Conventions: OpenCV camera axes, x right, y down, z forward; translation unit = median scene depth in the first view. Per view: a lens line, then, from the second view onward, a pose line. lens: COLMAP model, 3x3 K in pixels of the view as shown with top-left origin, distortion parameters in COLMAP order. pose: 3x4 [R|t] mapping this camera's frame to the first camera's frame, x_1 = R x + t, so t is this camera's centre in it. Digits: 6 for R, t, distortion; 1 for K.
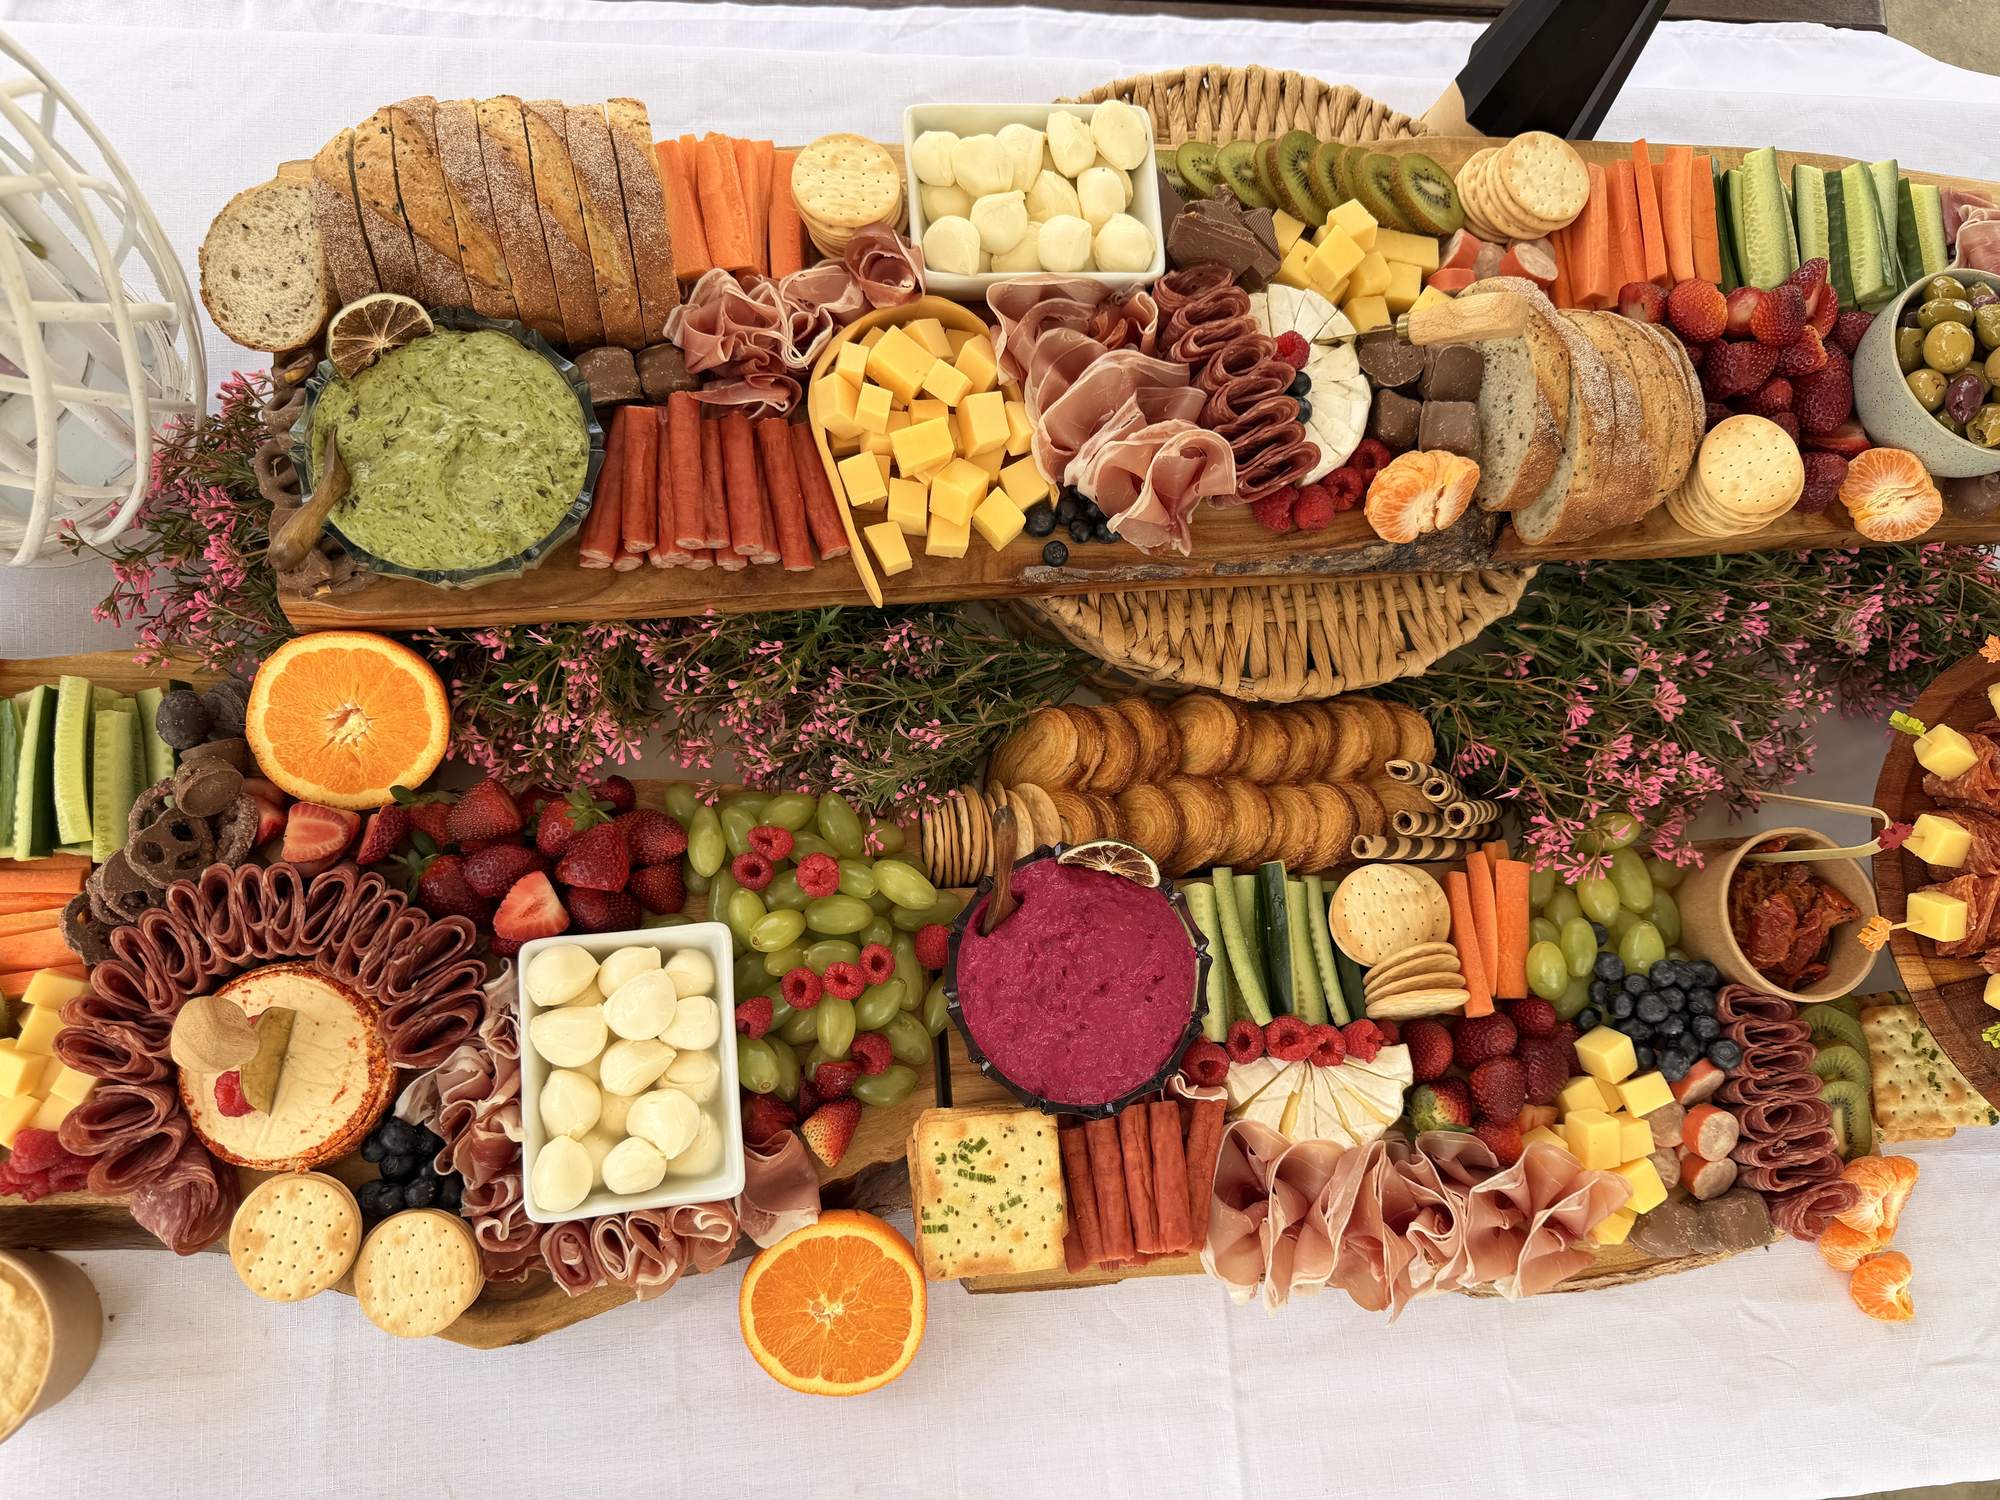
lens RADIAL K [[1436.9, 0, 1001.3], [0, 1436.9, 771.5], [0, 0, 1]] dist [0.011566, -0.097235]
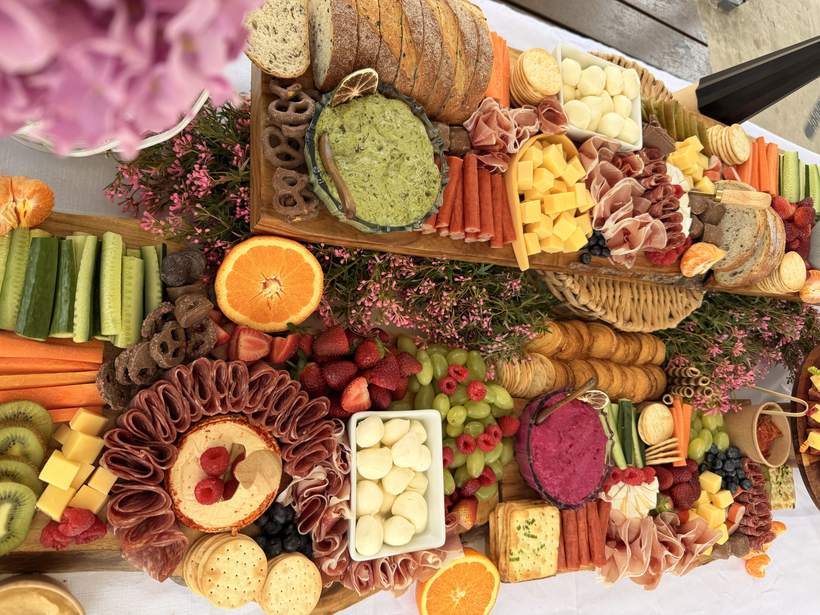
lens RADIAL K [[580.8, 0, 410.0], [0, 580.8, 307.5], [0, 0, 1]] dist [0.080010, -0.283906]
pose [[0.929010, 0.148760, 0.338837, -0.544239], [-0.160265, 0.987055, 0.006061, -0.040252], [-0.333549, -0.059934, 0.940826, 0.236155]]
